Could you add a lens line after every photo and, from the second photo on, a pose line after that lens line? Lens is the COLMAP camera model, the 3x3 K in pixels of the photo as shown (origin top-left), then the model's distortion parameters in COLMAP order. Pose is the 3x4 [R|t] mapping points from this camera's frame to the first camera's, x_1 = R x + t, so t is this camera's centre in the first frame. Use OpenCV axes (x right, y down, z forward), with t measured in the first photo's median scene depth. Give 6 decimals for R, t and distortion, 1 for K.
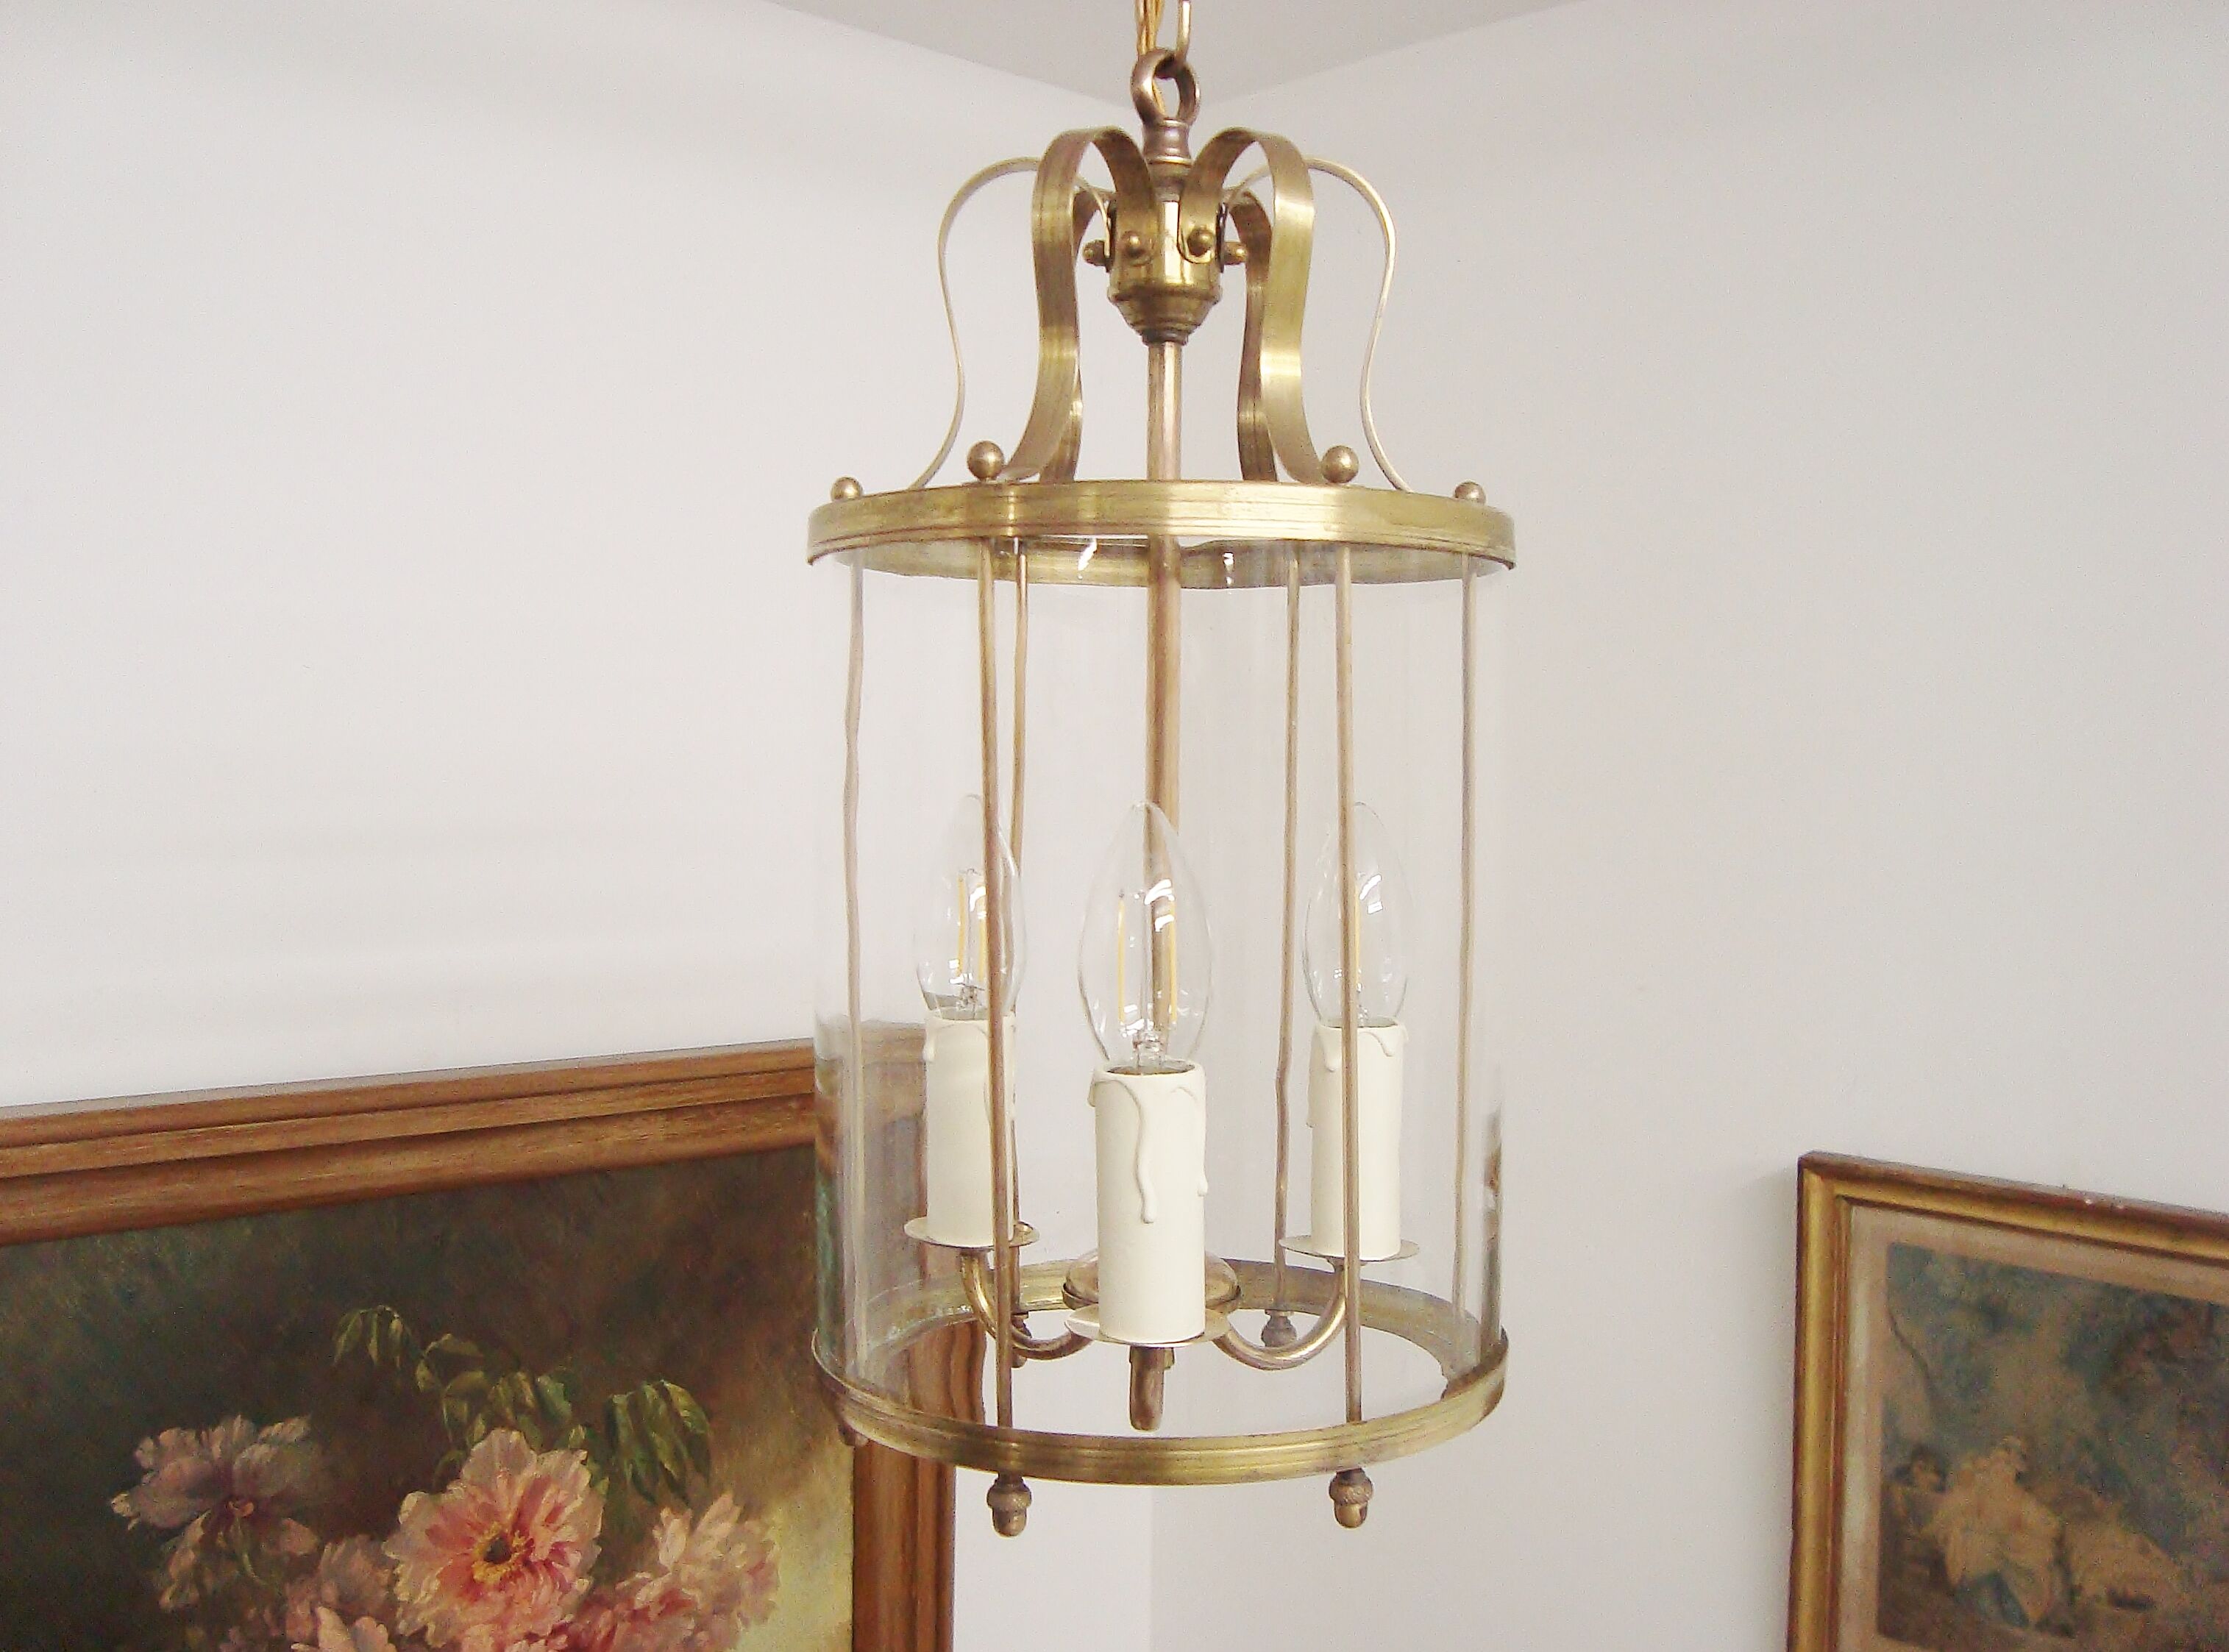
lens RADIAL K [[2175.8, 0, 1129.5], [0, 2175.8, 832.4], [0, 0, 1]] dist [-0.201078, 0.205427]
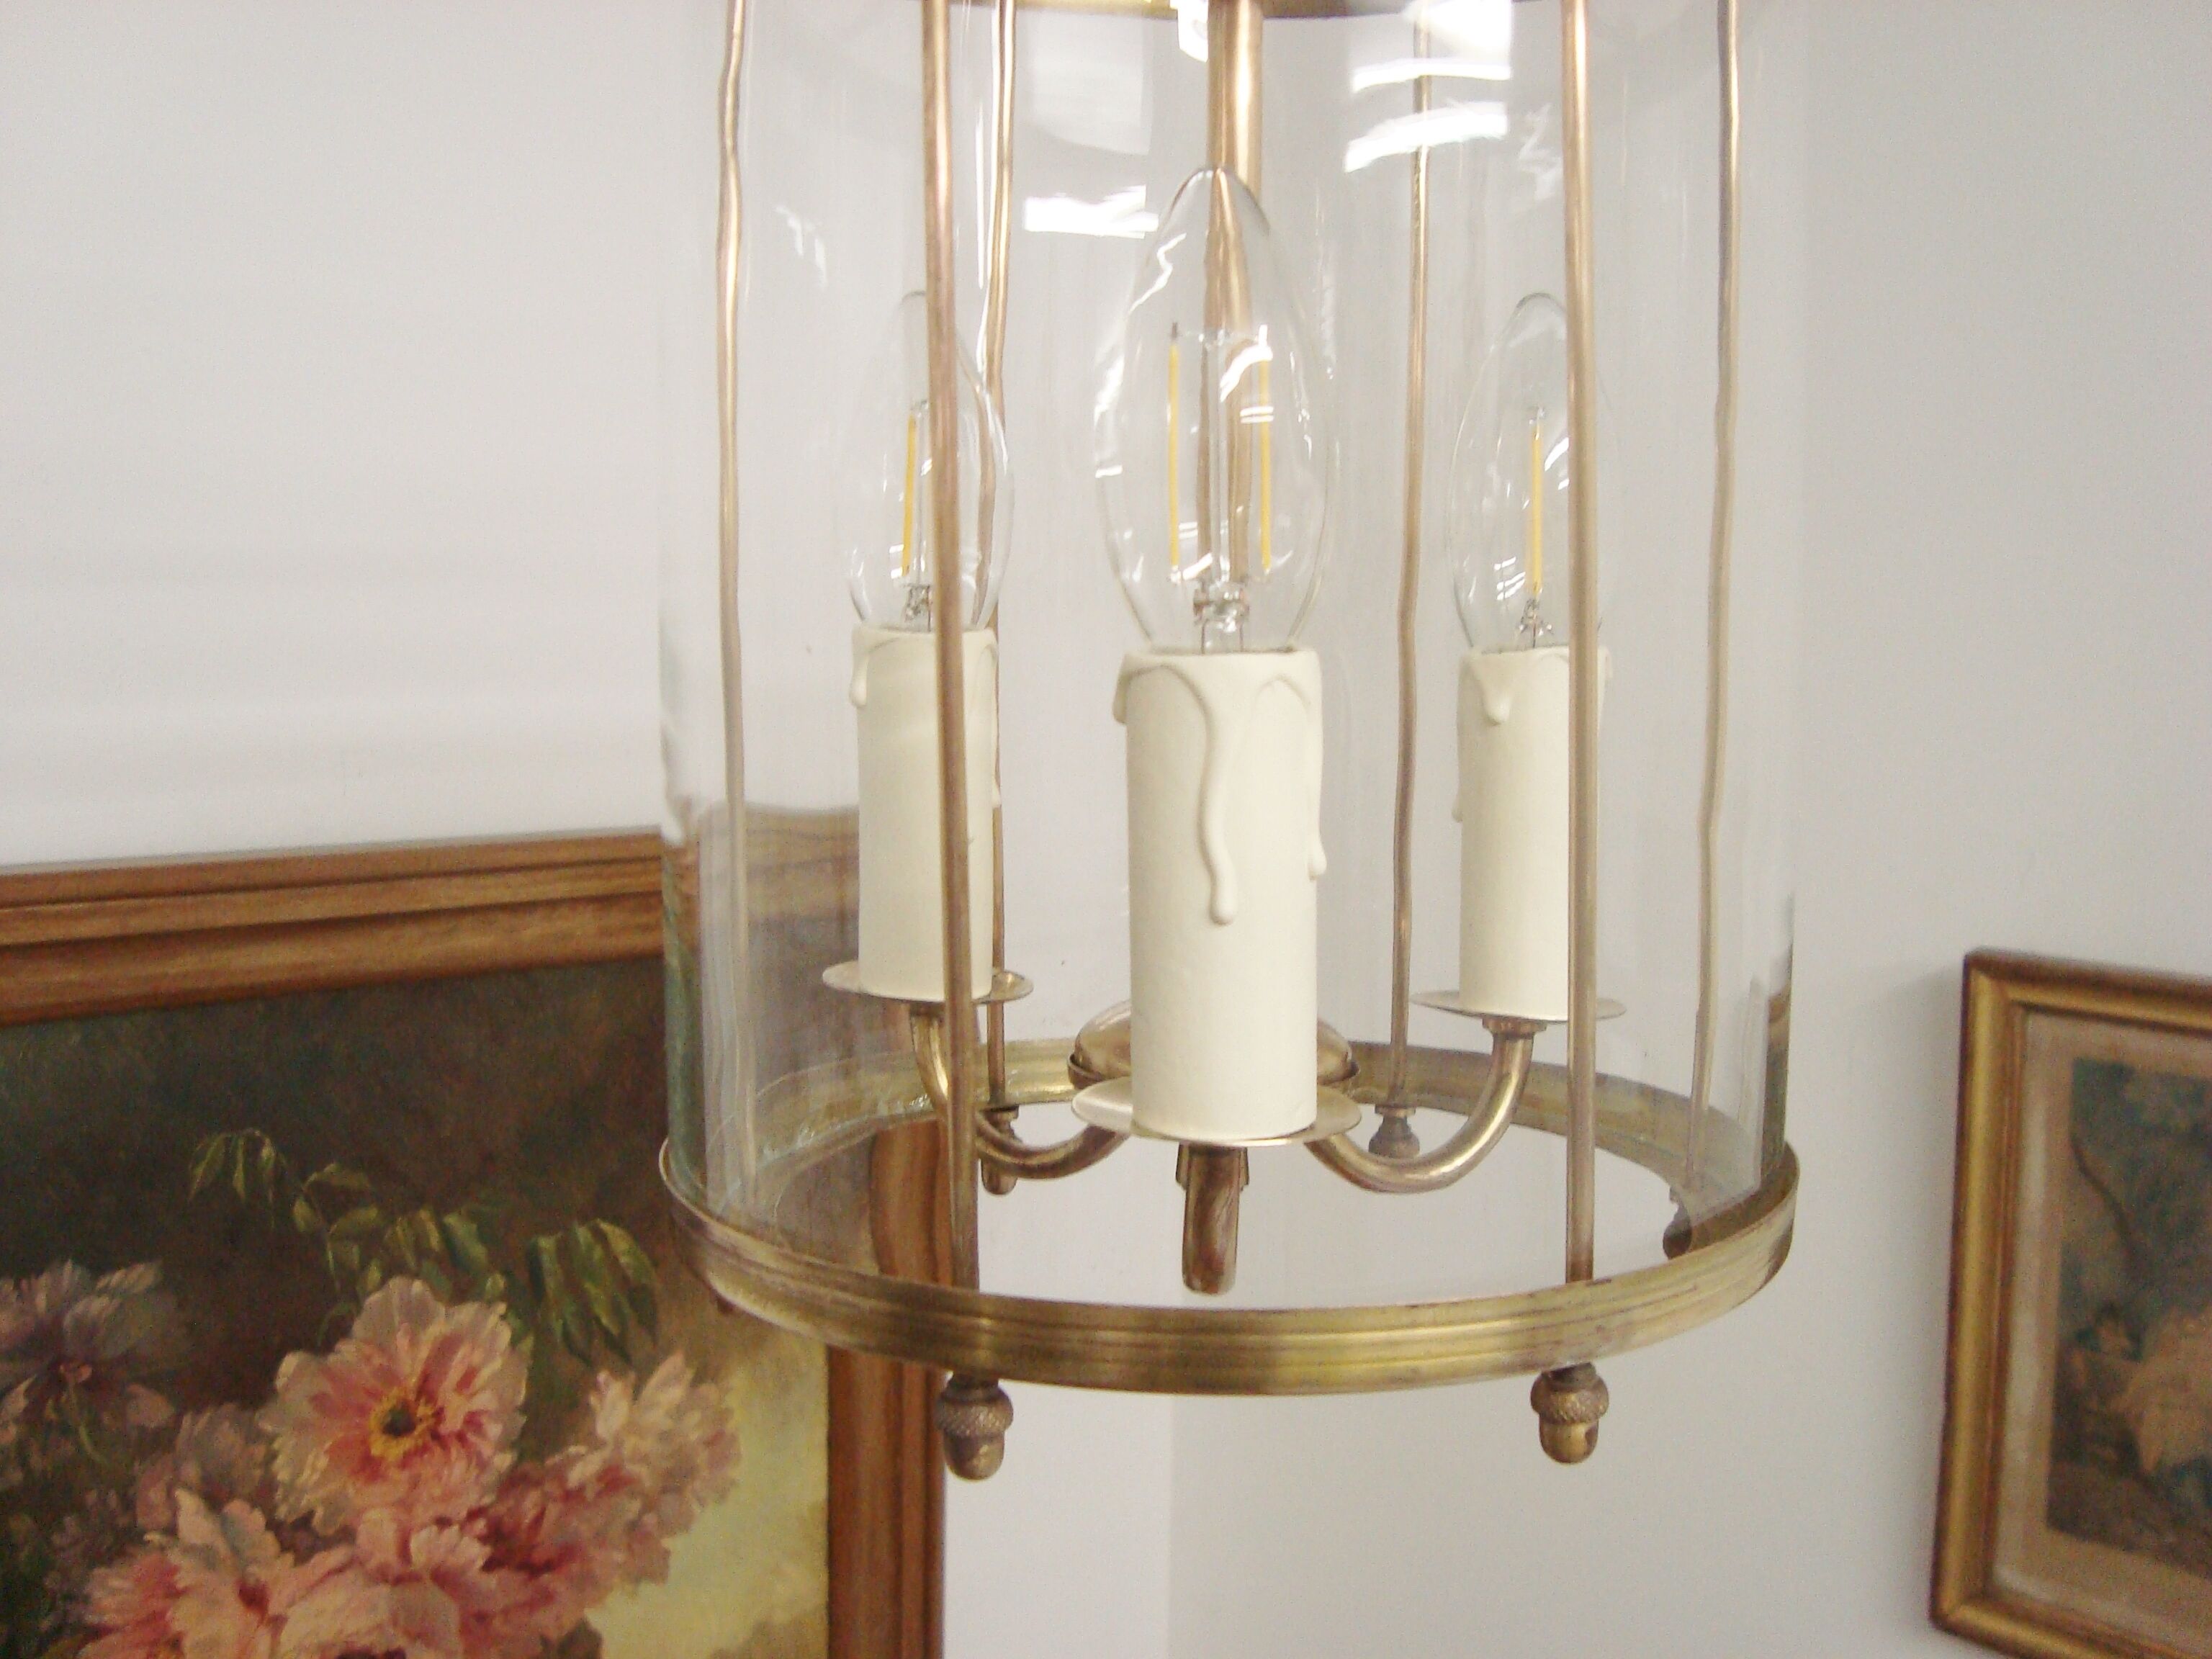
lens RADIAL K [[2131.6, 0, 1106.0], [0, 2131.6, 829.5], [0, 0, 1]] dist [-0.208044, 0.210163]
pose [[0.999870, 0.001277, -0.016091, -0.005959], [-0.000246, 0.997955, 0.063922, 0.058862], [0.016139, -0.063909, 0.997825, 0.220707]]
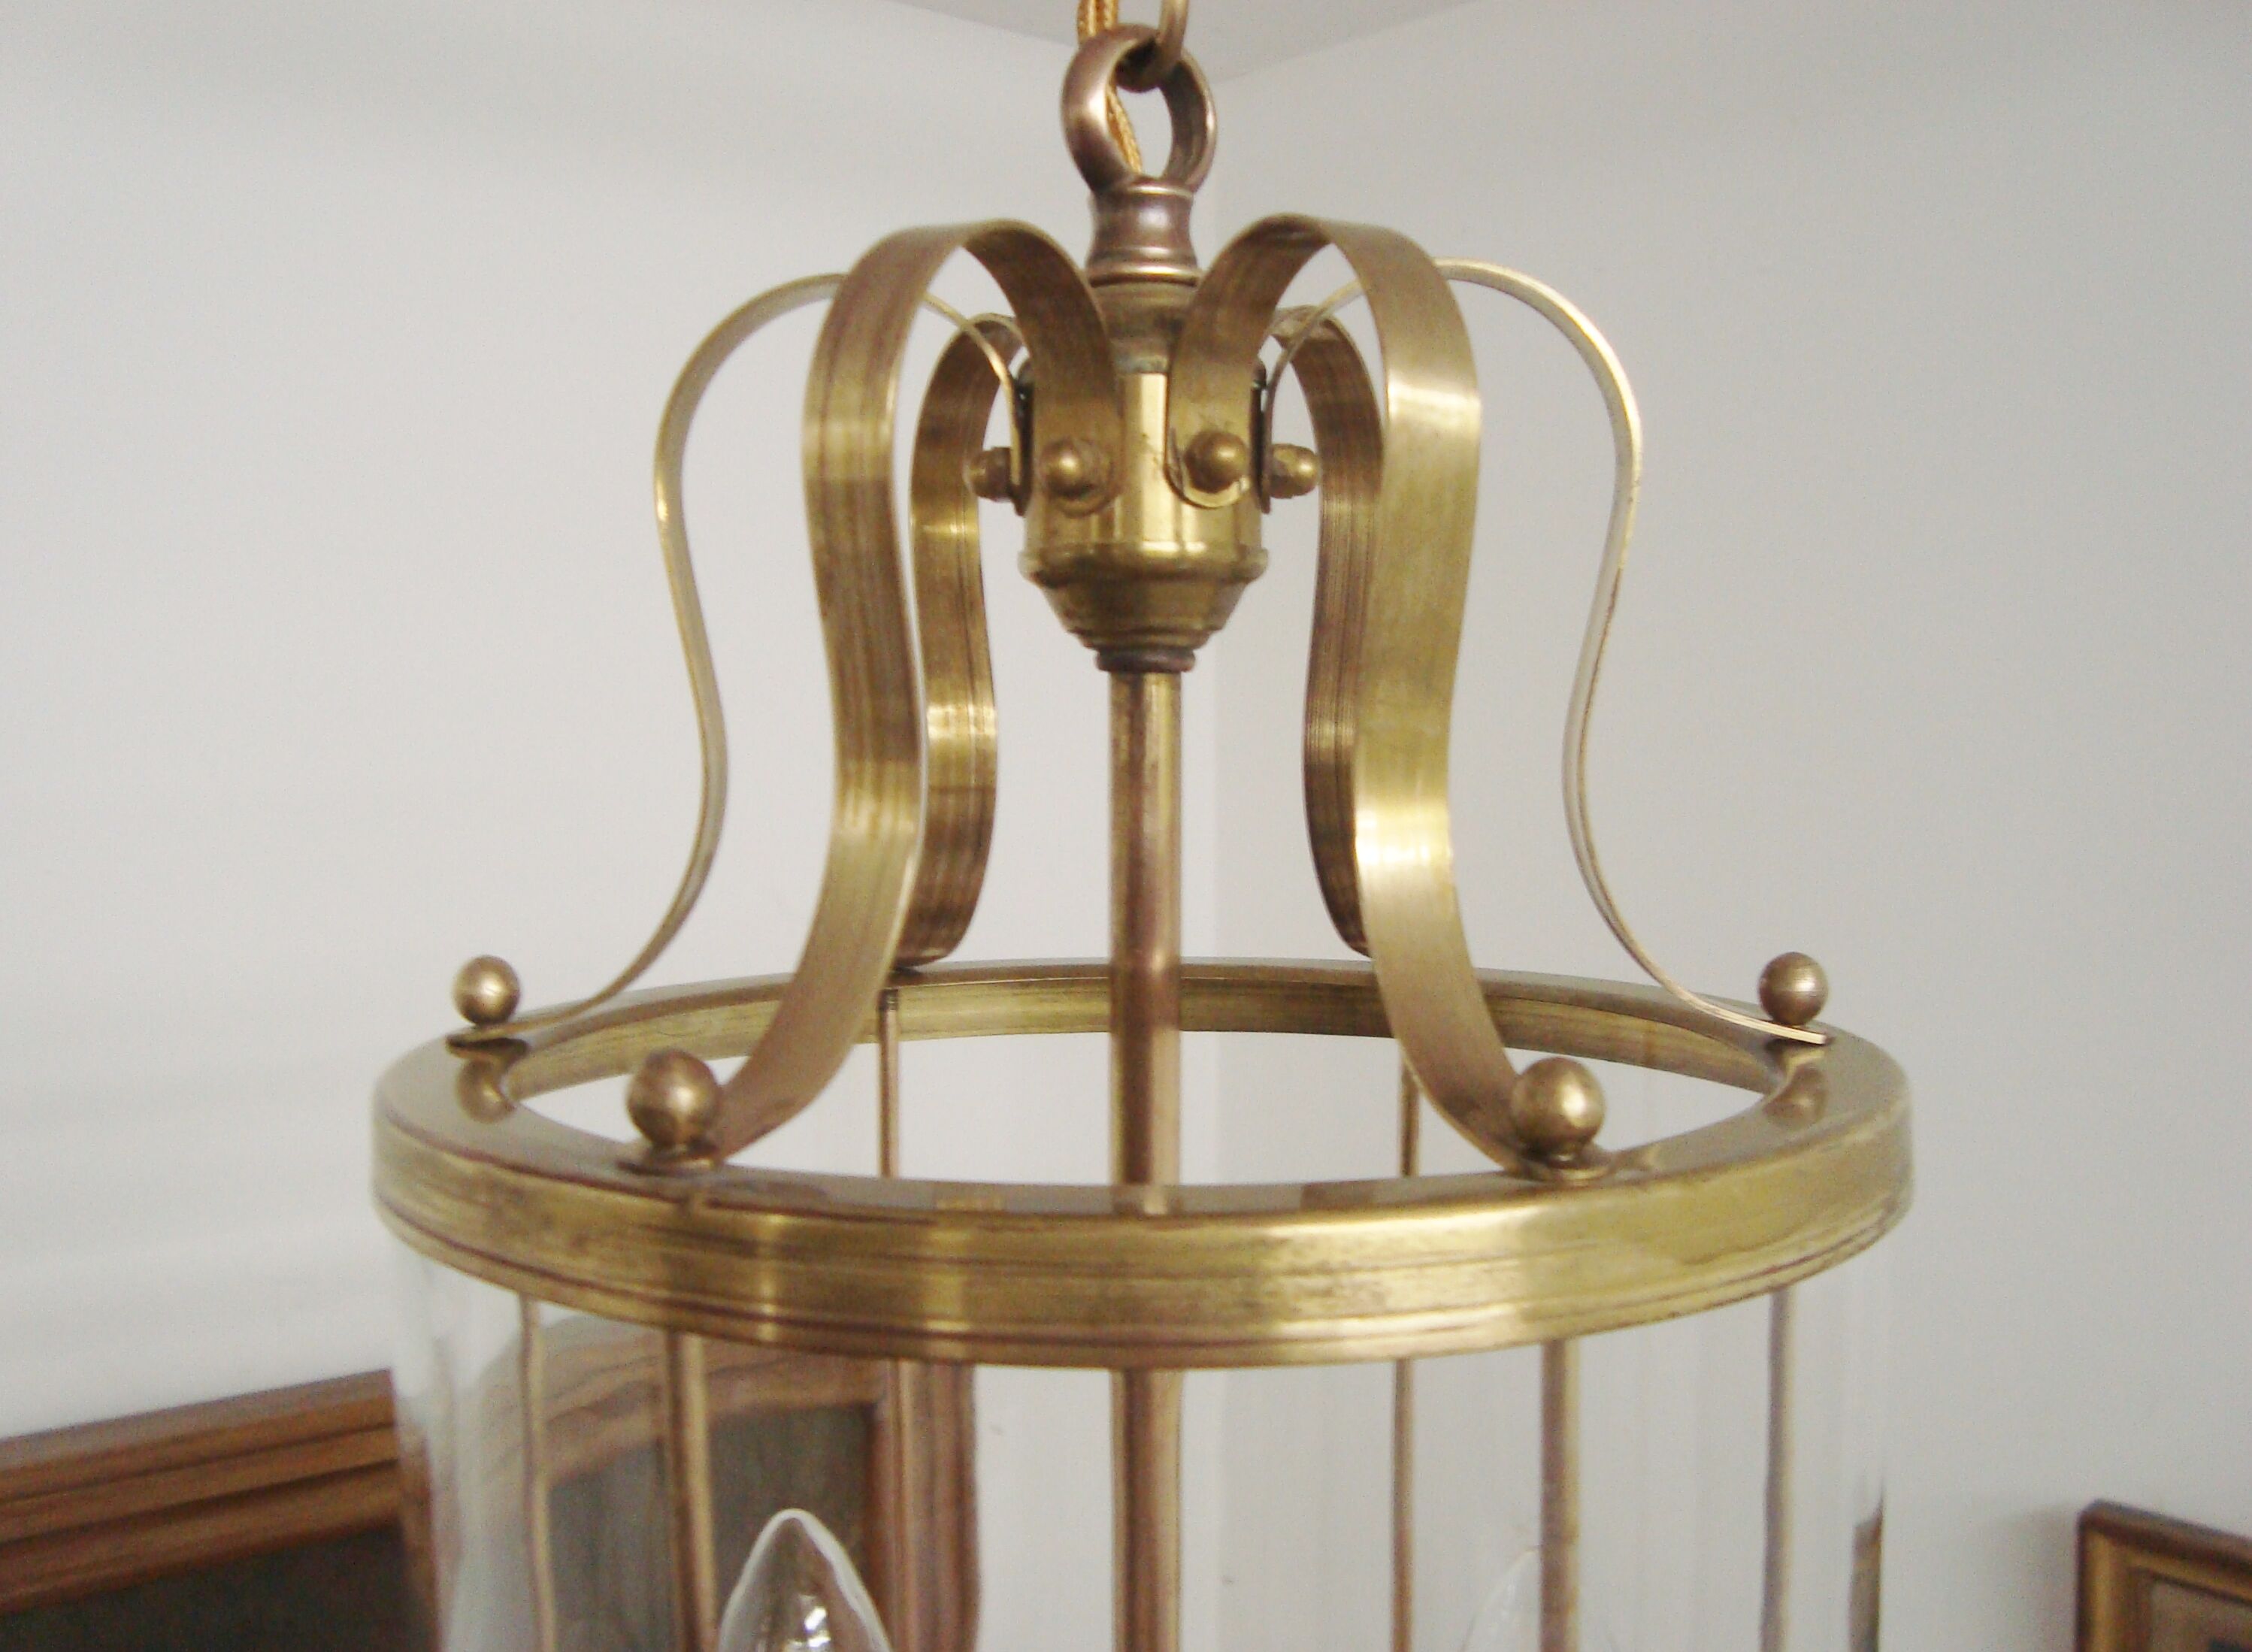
lens RADIAL K [[2223.1, 0, 1126.0], [0, 2223.1, 826.0], [0, 0, 1]] dist [-0.125813, -0.003607]
pose [[0.999360, -0.009330, -0.034542, 0.015652], [0.009844, 0.999843, 0.014725, -0.109971], [0.034400, -0.015056, 0.999295, 0.284847]]
